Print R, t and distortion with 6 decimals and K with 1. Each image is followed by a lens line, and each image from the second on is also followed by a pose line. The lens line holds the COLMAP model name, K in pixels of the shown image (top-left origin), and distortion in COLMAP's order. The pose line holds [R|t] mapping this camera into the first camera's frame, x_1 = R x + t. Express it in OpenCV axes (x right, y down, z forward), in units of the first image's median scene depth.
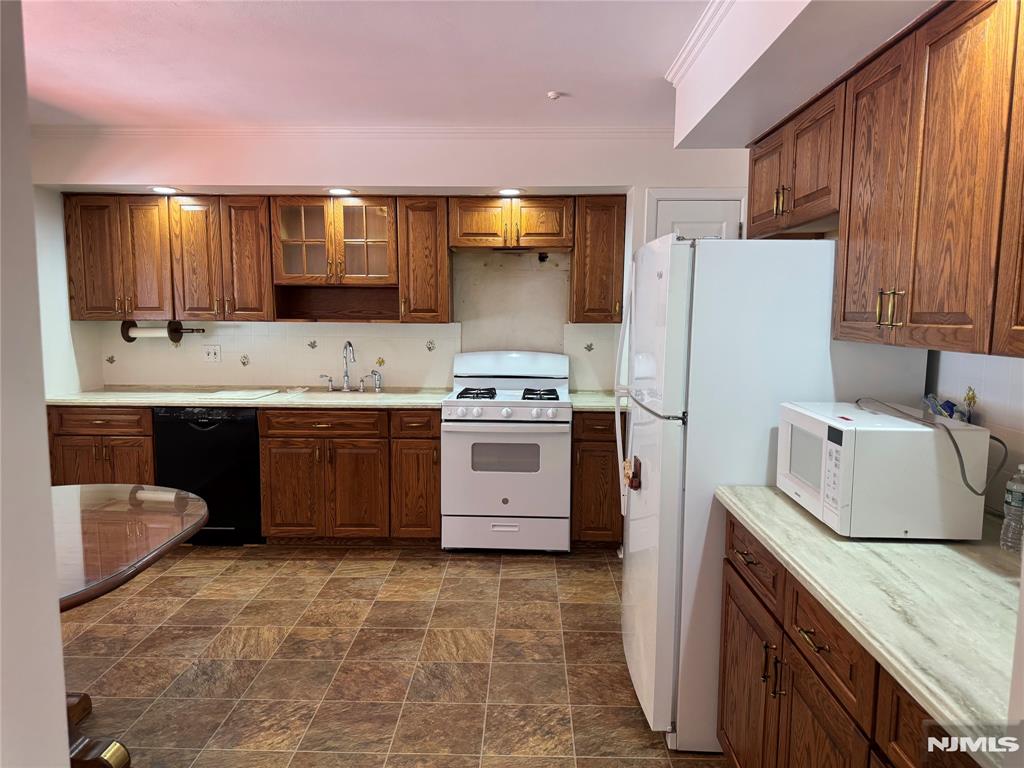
lens RADIAL K [[727.0, 0, 512.0], [0, 727.0, 384.0], [0, 0, 1]] dist [0.030695, -0.028935]
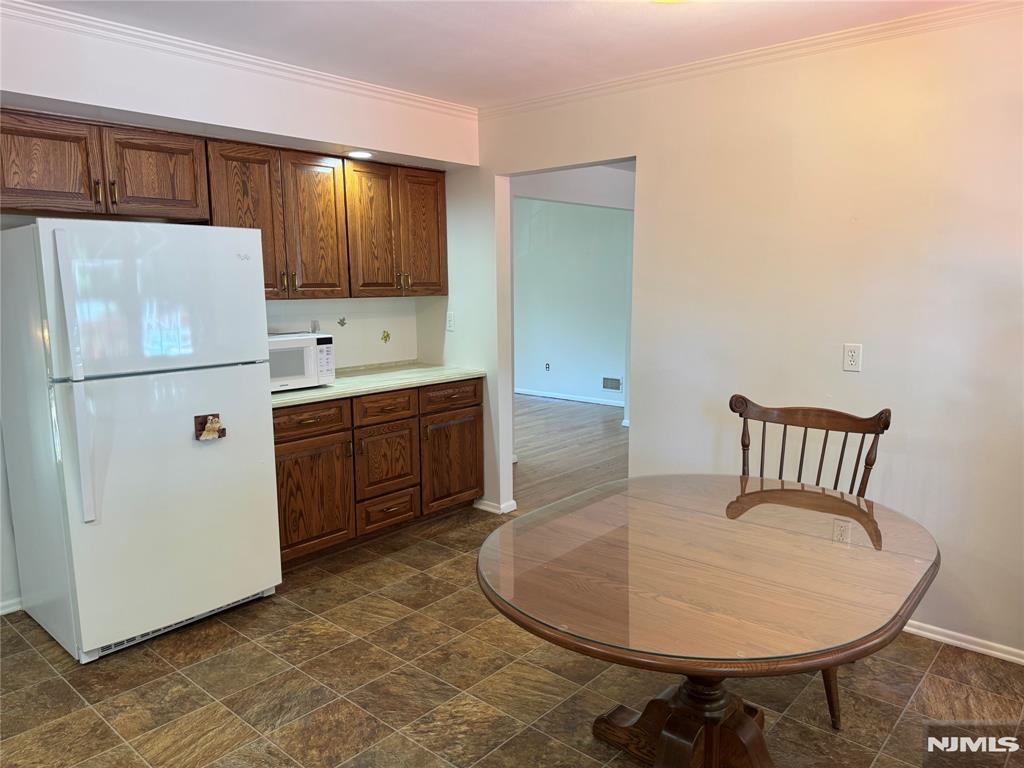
lens RADIAL K [[725.9, 0, 516.3], [0, 725.9, 388.0], [0, 0, 1]] dist [0.122217, -0.212255]
pose [[-0.770987, -0.093729, 0.629915, -0.923625], [0.068964, 0.971006, 0.228891, -0.168253], [-0.633106, 0.219913, -0.742169, 1.530762]]
